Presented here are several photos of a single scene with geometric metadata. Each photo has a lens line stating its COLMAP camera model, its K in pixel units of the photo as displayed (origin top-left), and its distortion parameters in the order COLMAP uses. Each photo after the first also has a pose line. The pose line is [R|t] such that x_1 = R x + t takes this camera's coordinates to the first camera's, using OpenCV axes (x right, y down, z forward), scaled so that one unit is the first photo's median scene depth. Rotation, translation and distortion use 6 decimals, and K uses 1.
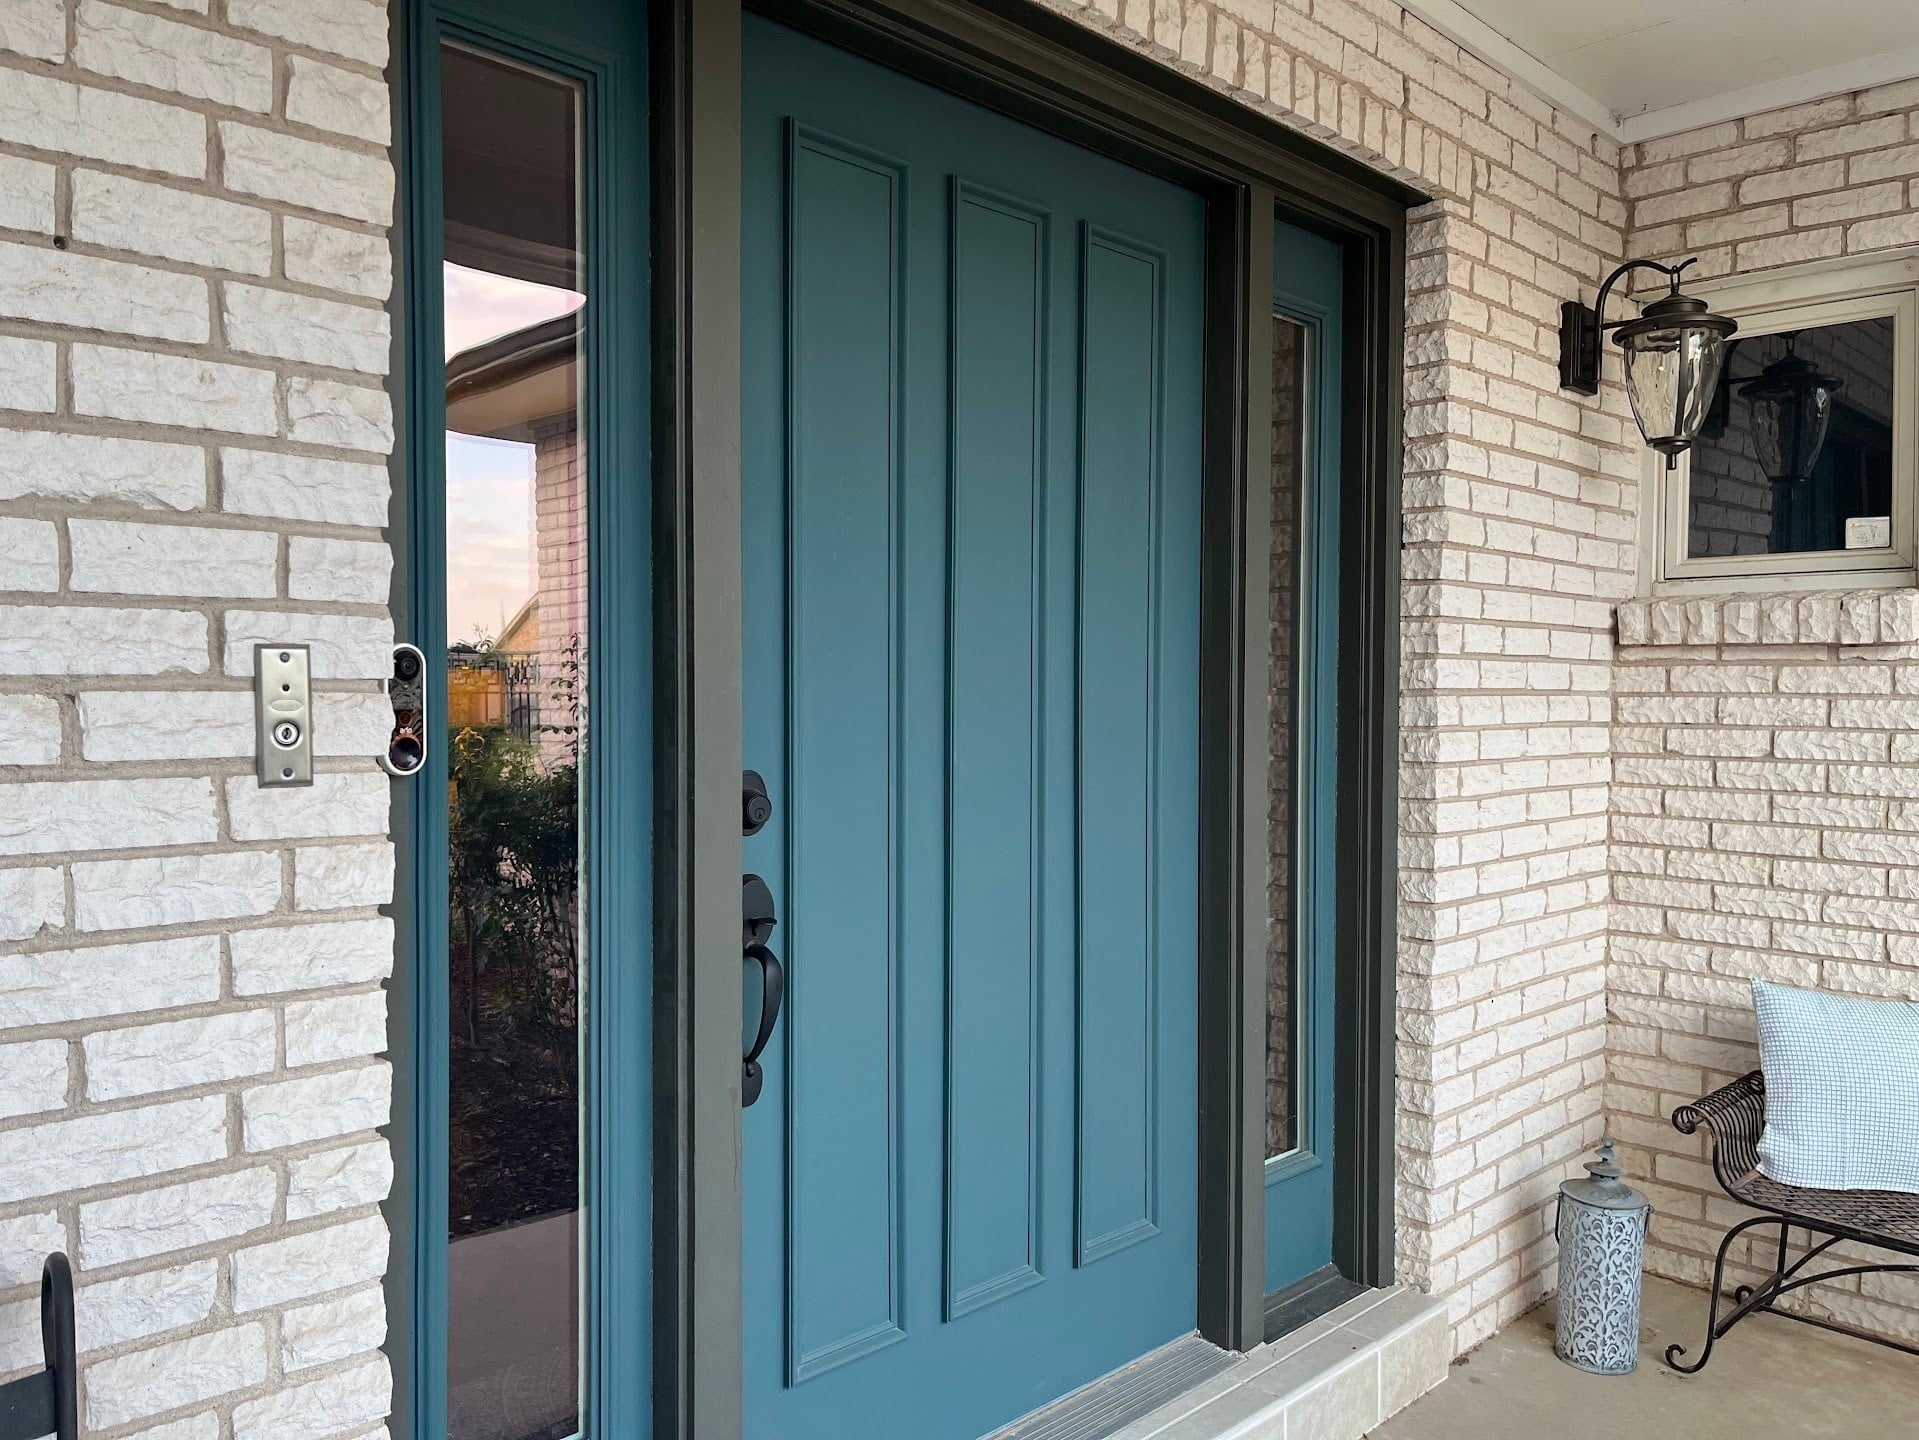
lens RADIAL K [[1498.3, 0, 959.5], [0, 1498.3, 720.0], [0, 0, 1]] dist [0.128963, -0.198784]
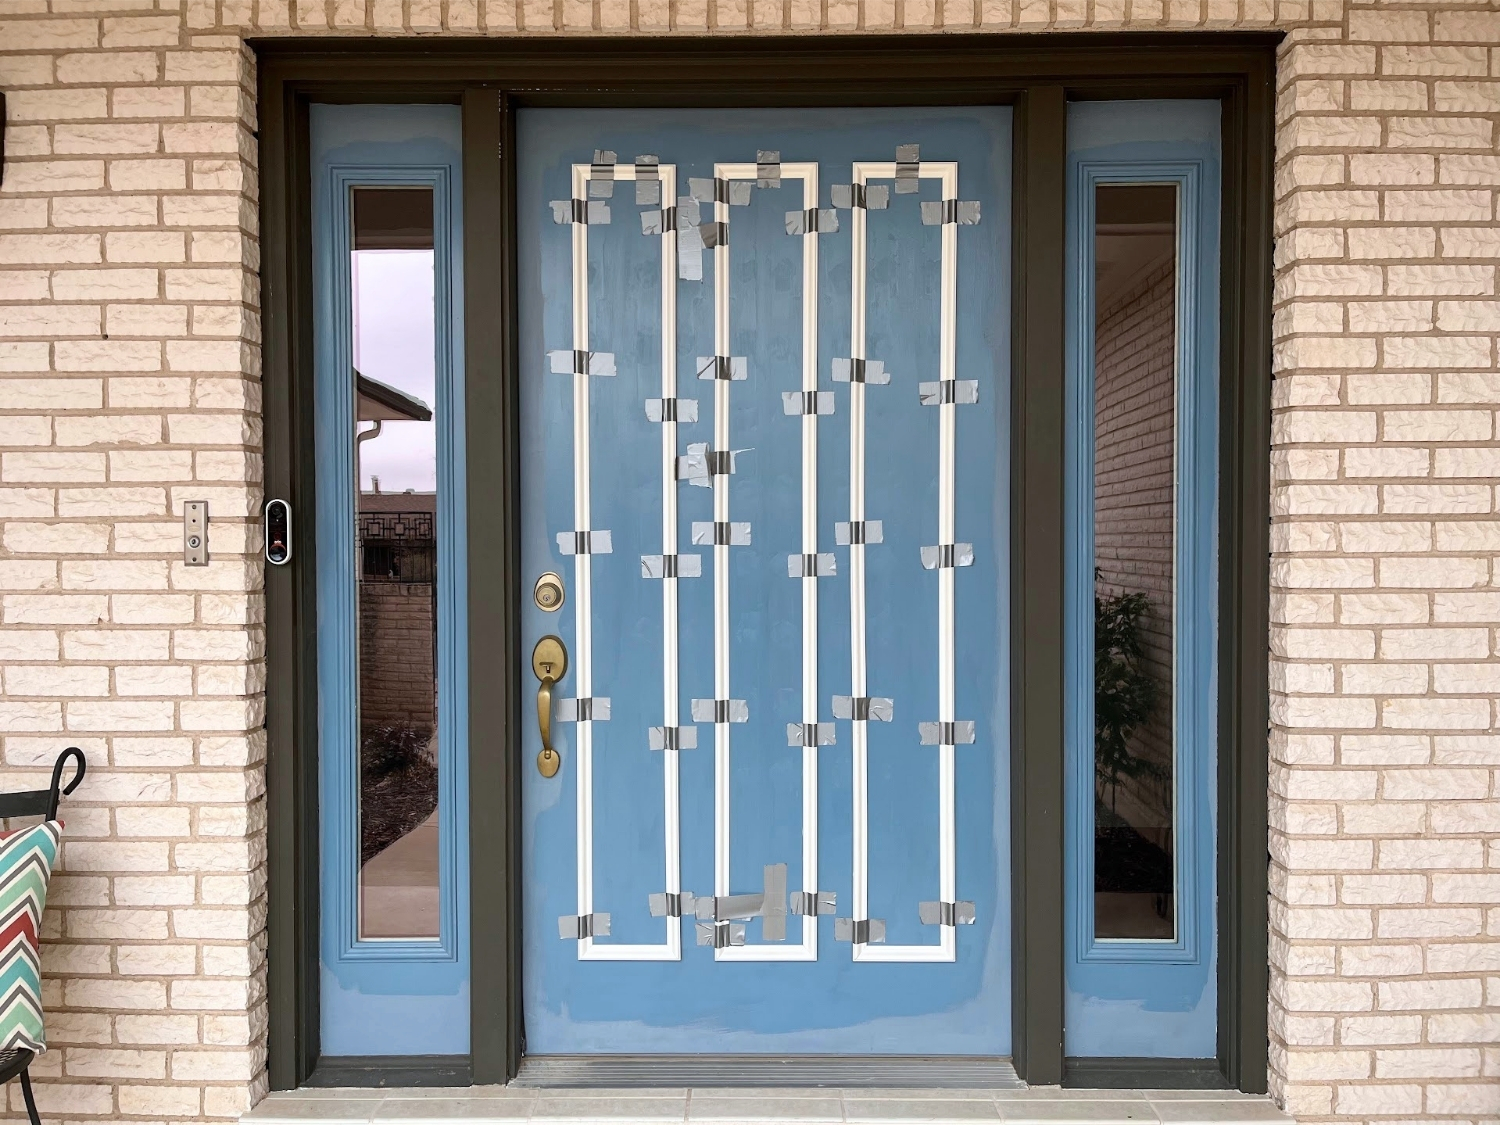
lens RADIAL K [[1171.1, 0, 750.0], [0, 1171.1, 562.5], [0, 0, 1]] dist [0.128963, -0.198784]
pose [[0.682289, 0.008671, -0.731031, 1.369395], [-0.009275, 0.999952, 0.003205, 0.025713], [0.731024, 0.004594, 0.682336, 0.417354]]
